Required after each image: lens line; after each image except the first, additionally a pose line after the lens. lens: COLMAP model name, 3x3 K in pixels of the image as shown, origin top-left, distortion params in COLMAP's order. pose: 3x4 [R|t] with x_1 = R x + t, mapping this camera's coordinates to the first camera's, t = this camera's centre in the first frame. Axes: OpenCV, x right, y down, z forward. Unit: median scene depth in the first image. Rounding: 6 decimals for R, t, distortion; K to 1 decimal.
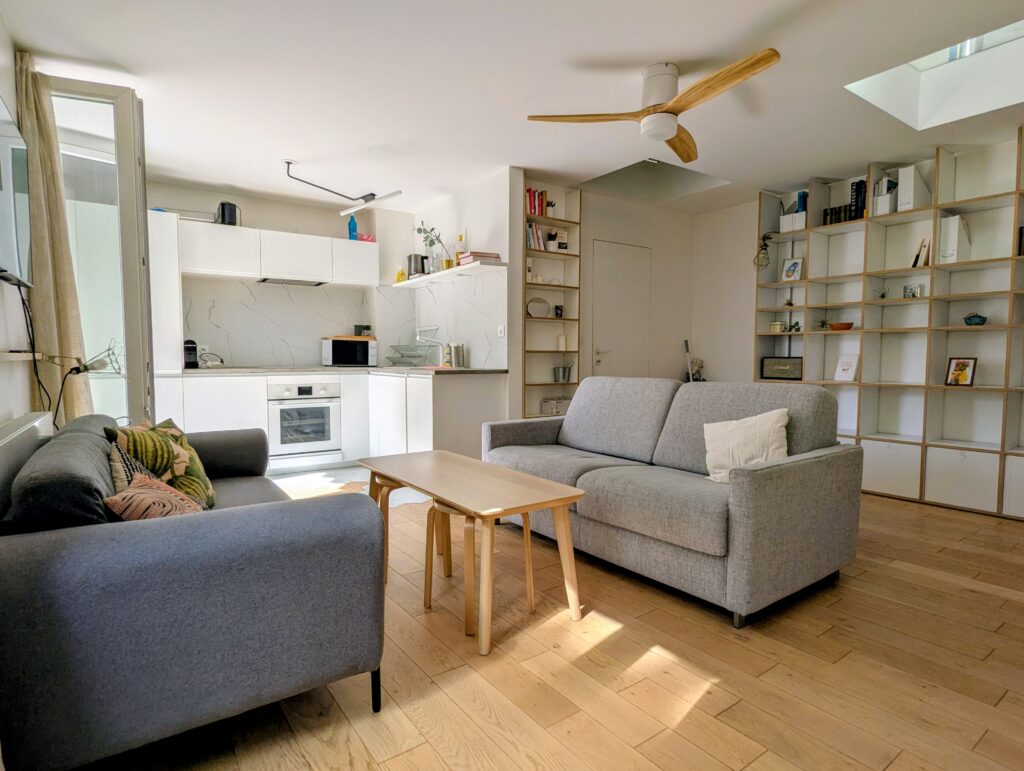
lens RADIAL K [[548.1, 0, 513.0], [0, 548.1, 387.8], [0, 0, 1]] dist [-0.000744, 0.000368]
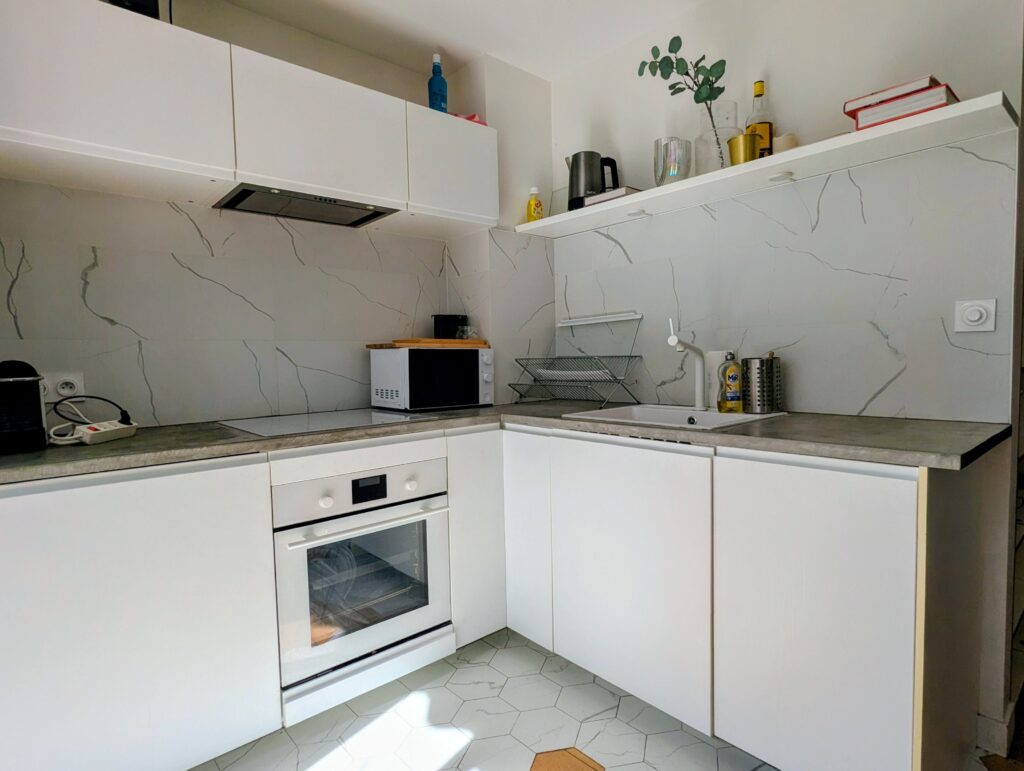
lens RADIAL K [[548.1, 0, 507.6], [0, 548.1, 383.6], [0, 0, 1]] dist [-0.000744, 0.000368]
pose [[0.990898, -0.030062, 0.131214, -0.335262], [0.030976, 0.999508, -0.004930, -0.061391], [-0.131001, 0.008949, 0.991342, 0.622596]]
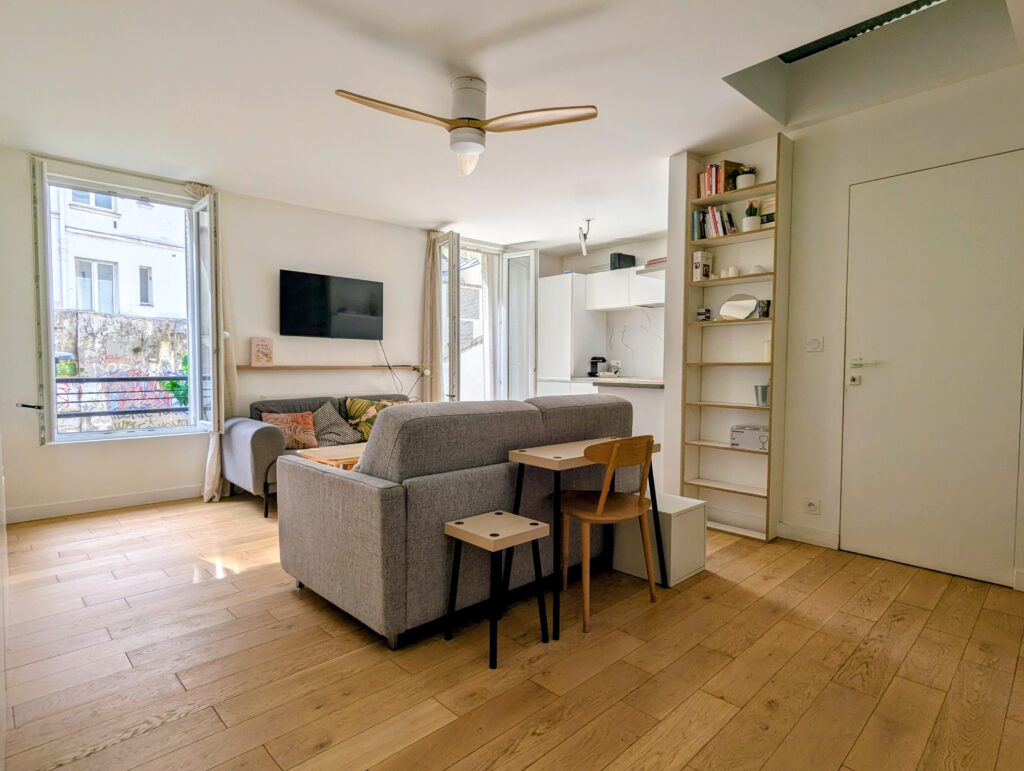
lens RADIAL K [[548.1, 0, 513.5], [0, 548.1, 389.6], [0, 0, 1]] dist [-0.000744, 0.000368]
pose [[0.141477, 0.042374, -0.989034, 0.757103], [-0.060378, 0.997593, 0.034104, -0.036542], [0.988099, 0.054891, 0.143695, 0.568189]]
